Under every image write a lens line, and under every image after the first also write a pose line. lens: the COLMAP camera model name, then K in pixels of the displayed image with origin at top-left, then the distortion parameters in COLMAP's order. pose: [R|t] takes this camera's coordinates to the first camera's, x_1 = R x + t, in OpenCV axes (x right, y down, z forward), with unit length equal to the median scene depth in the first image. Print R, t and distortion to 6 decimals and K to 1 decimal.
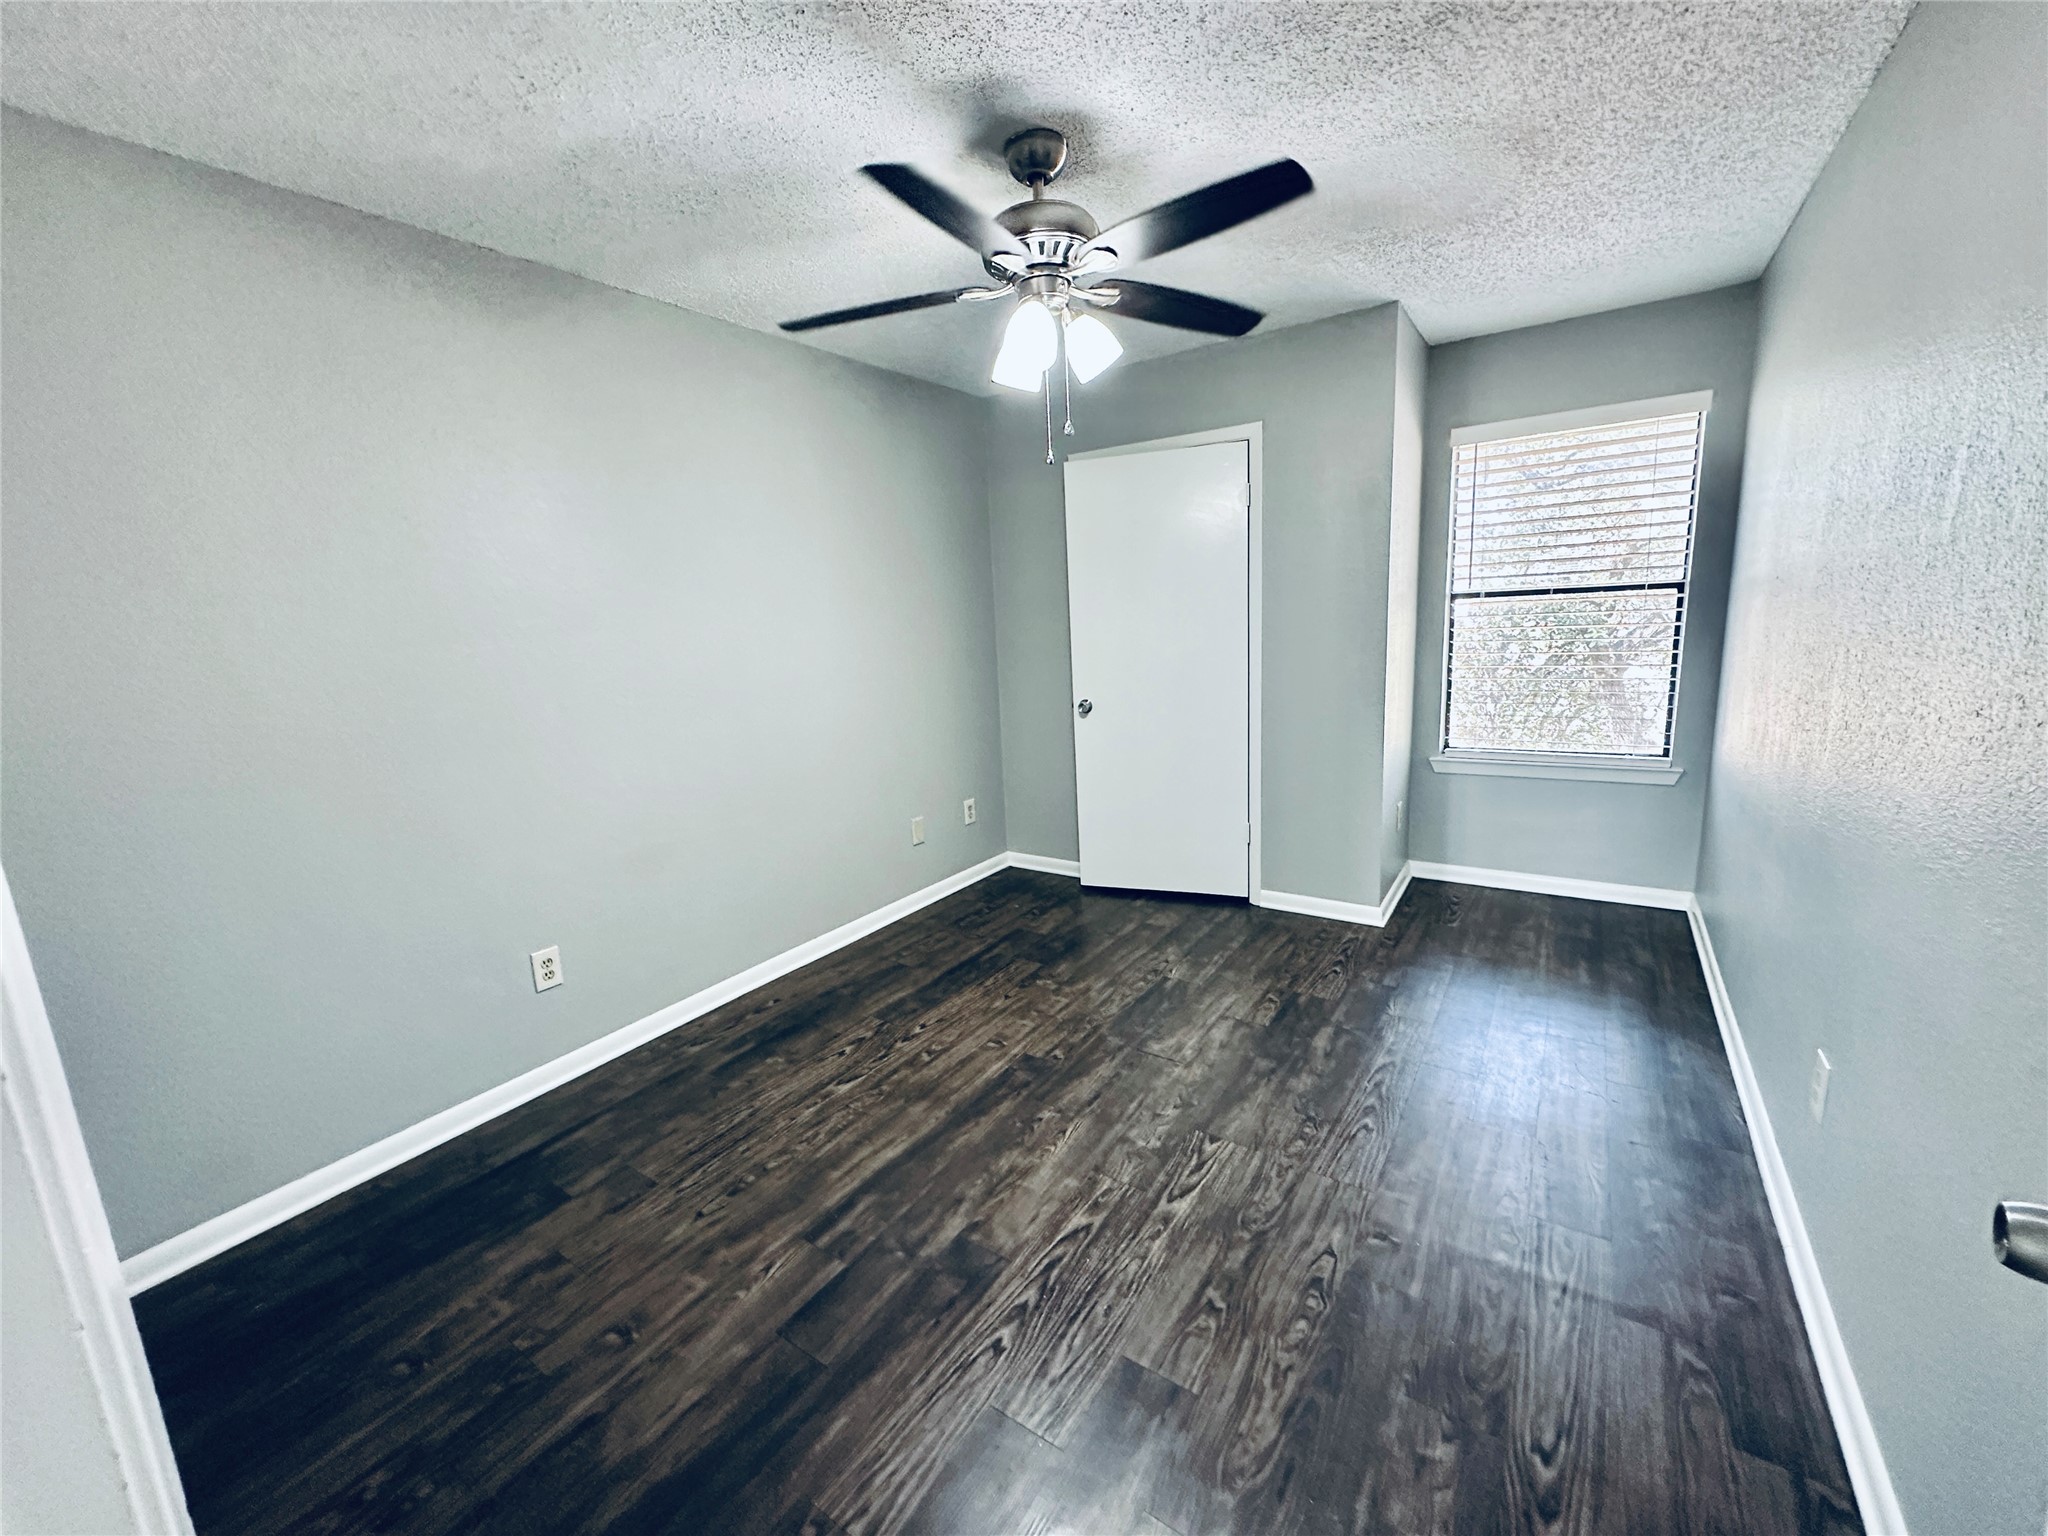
lens RADIAL K [[815.5, 0, 1022.4], [0, 815.5, 766.1], [0, 0, 1]] dist [-0.002968, 0.000201]
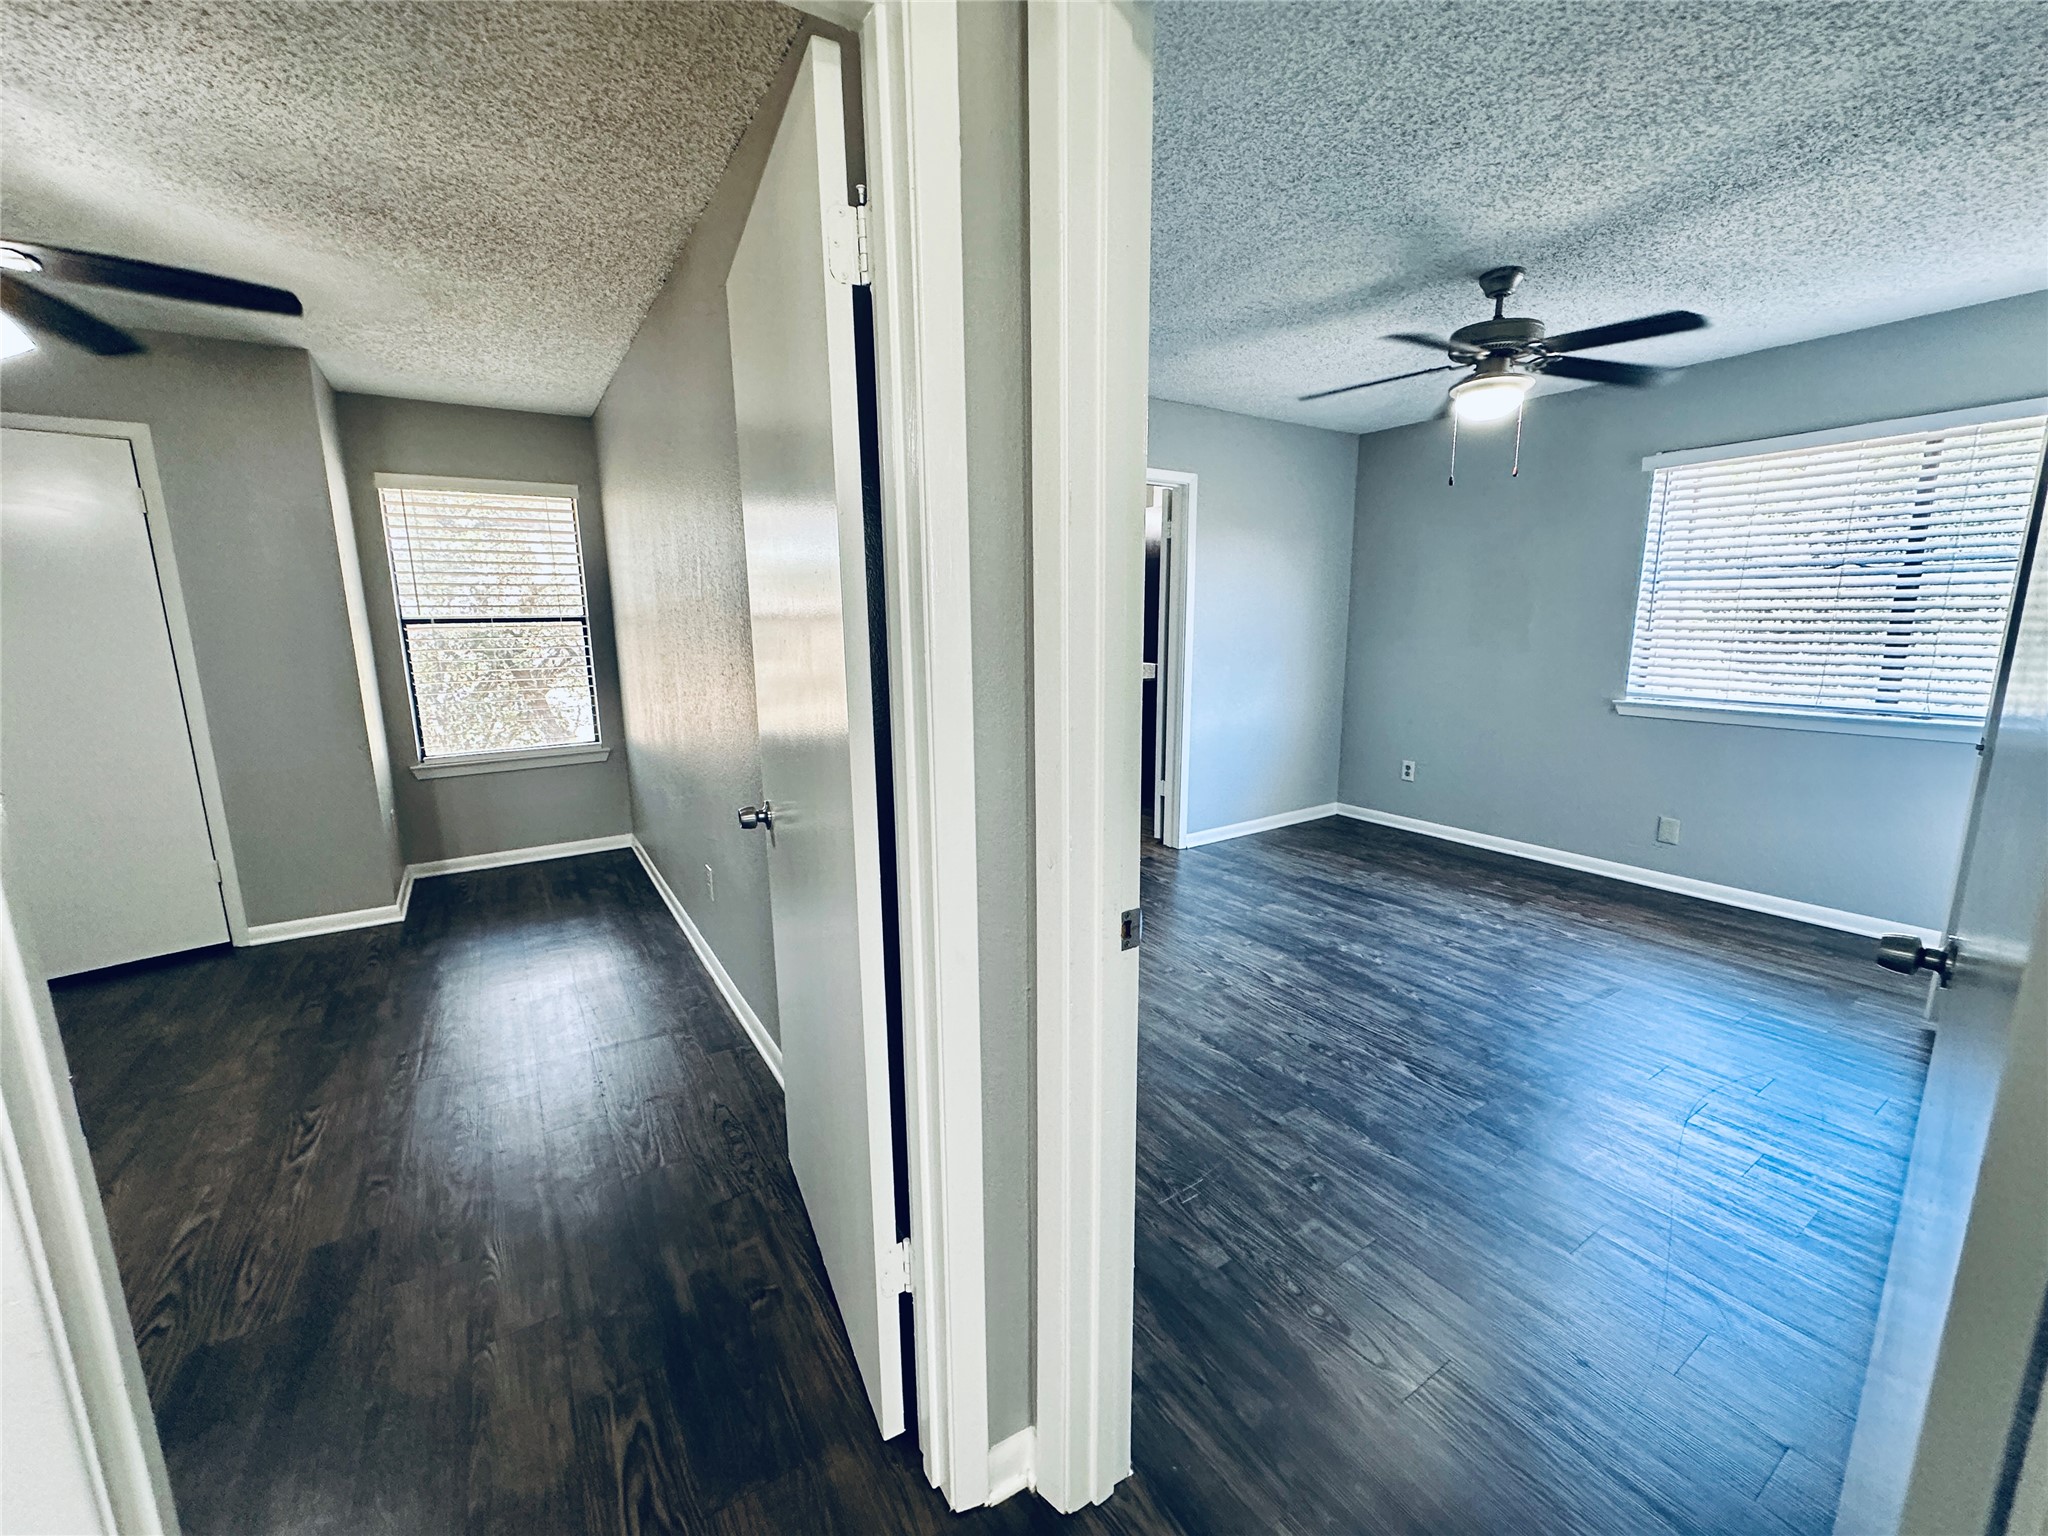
lens RADIAL K [[815.5, 0, 1022.4], [0, 815.5, 766.1], [0, 0, 1]] dist [-0.002968, 0.000201]
pose [[0.388835, -0.122995, 0.913061, -0.210728], [0.161839, 0.984757, 0.063733, 0.059970], [-0.906982, 0.122987, 0.402813, -0.221714]]
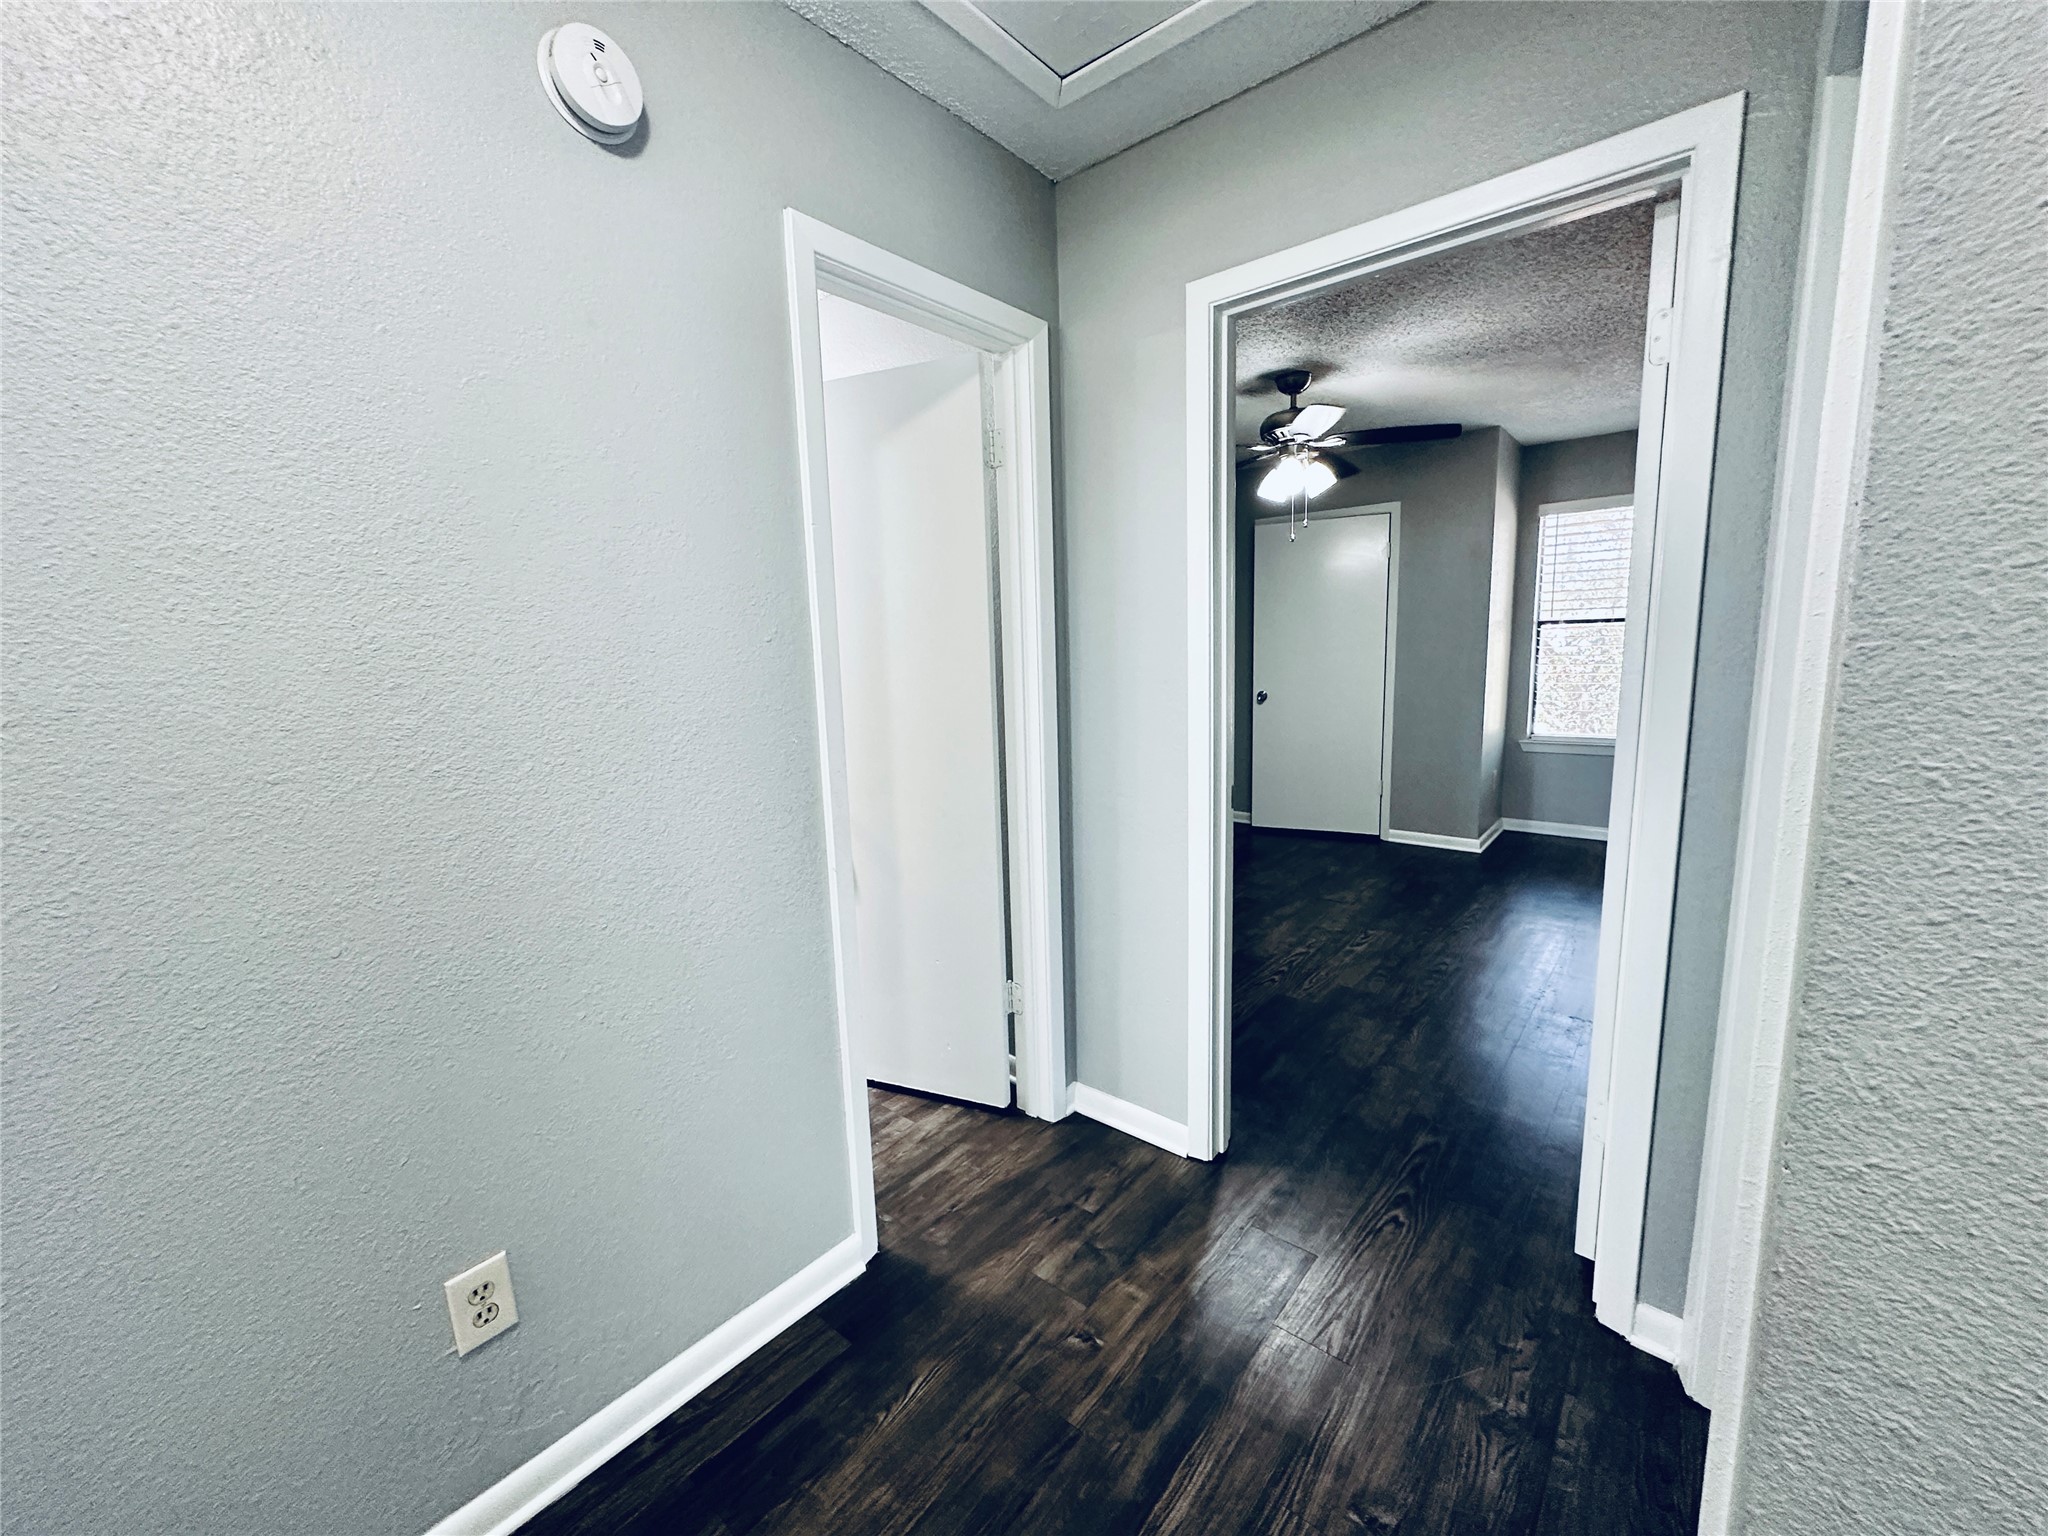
lens RADIAL K [[816.0, 0, 1019.1], [0, 816.0, 768.2], [0, 0, 1]] dist [-0.006118, 0.000039]
pose [[0.993731, 0.037179, -0.105435, -0.215927], [-0.040510, 0.998740, -0.029620, 0.127563], [0.104201, 0.033706, 0.993985, -0.510092]]
